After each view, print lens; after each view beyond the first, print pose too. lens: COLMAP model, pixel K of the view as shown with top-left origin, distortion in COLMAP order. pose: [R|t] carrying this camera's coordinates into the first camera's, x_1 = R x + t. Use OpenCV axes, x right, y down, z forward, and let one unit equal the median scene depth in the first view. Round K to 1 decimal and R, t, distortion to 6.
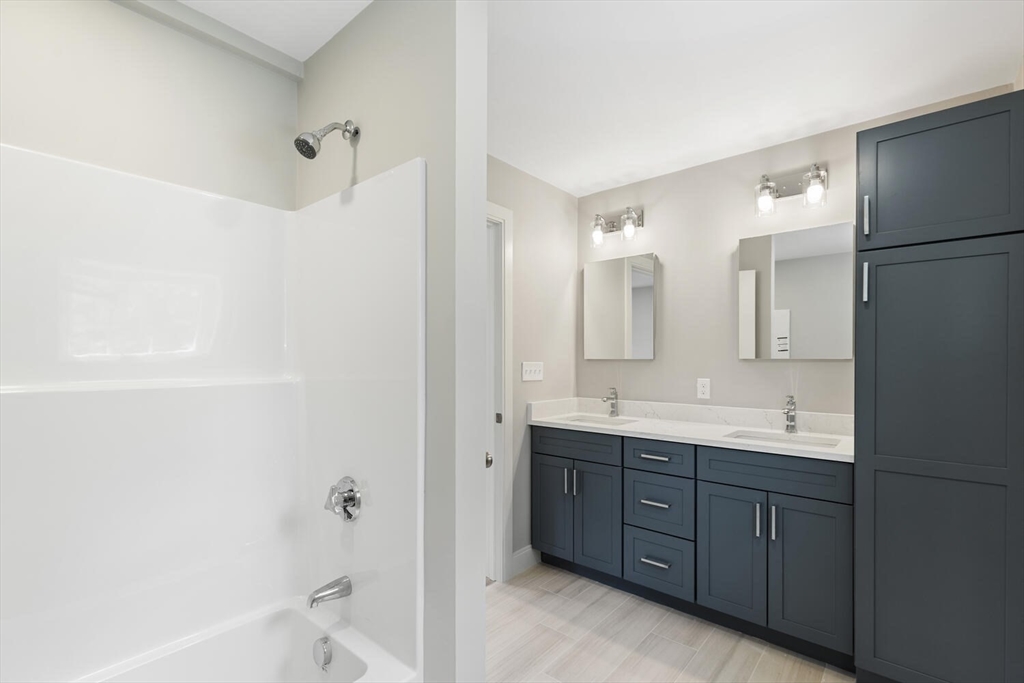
lens RADIAL K [[474.1, 0, 501.5], [0, 474.1, 353.4], [0, 0, 1]] dist [0.000922, 0.000190]
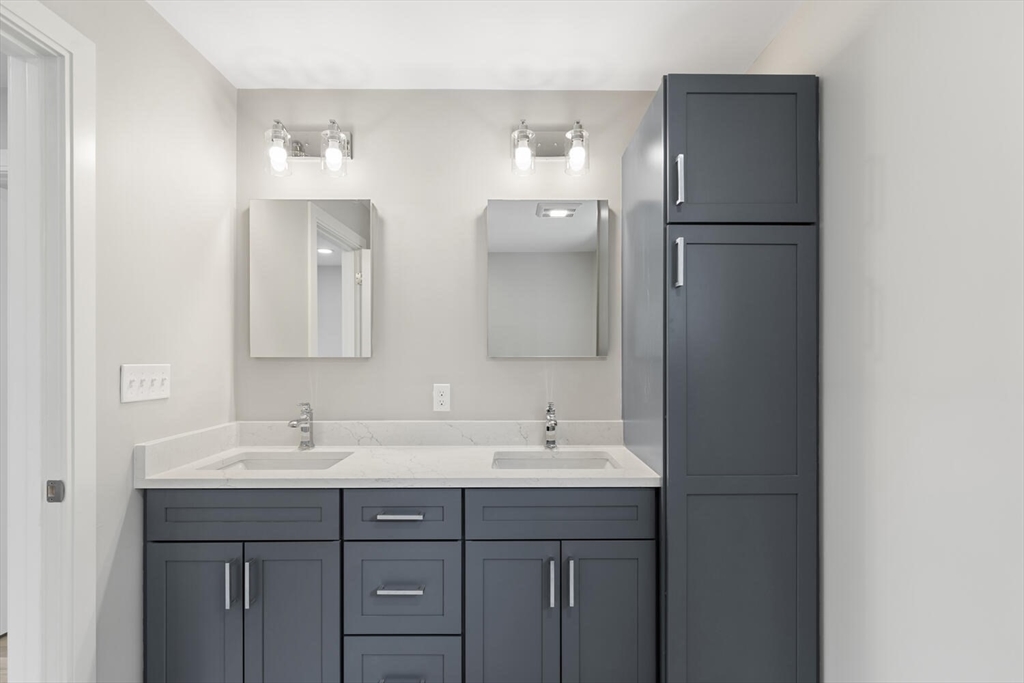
lens RADIAL K [[474.1, 0, 501.5], [0, 474.1, 353.4], [0, 0, 1]] dist [0.000922, 0.000190]
pose [[0.739966, -0.000980, 0.672644, 0.004696], [-0.005858, 0.999952, 0.007901, 0.000145], [-0.672619, -0.009787, 0.739924, 0.383880]]
